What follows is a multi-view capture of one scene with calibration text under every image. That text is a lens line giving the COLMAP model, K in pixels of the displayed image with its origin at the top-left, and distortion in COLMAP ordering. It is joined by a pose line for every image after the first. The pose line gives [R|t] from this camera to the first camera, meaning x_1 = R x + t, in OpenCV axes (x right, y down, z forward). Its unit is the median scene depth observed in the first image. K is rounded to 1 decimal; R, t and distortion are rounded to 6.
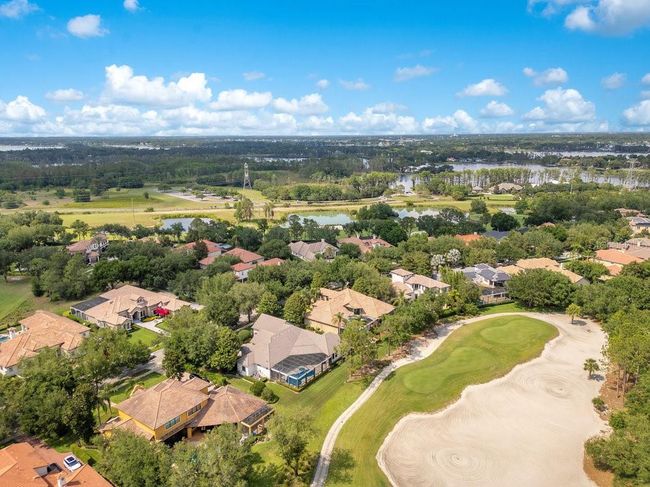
lens RADIAL K [[454.0, 0, 325.0], [0, 454.0, 243.5], [0, 0, 1]] dist [0.035225, -0.030605]
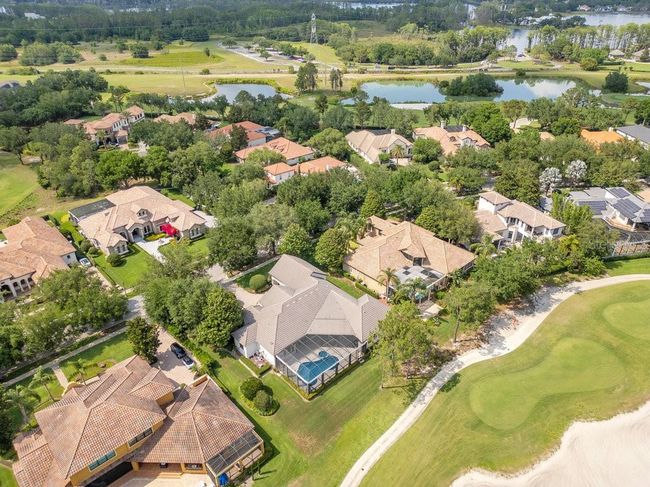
lens RADIAL K [[454.0, 0, 325.0], [0, 454.0, 243.5], [0, 0, 1]] dist [0.035225, -0.030605]
pose [[0.981554, 0.096513, -0.165035, 0.035594], [-0.043490, 0.953313, 0.298836, -0.066261], [0.186171, -0.286146, 0.939926, 0.267555]]
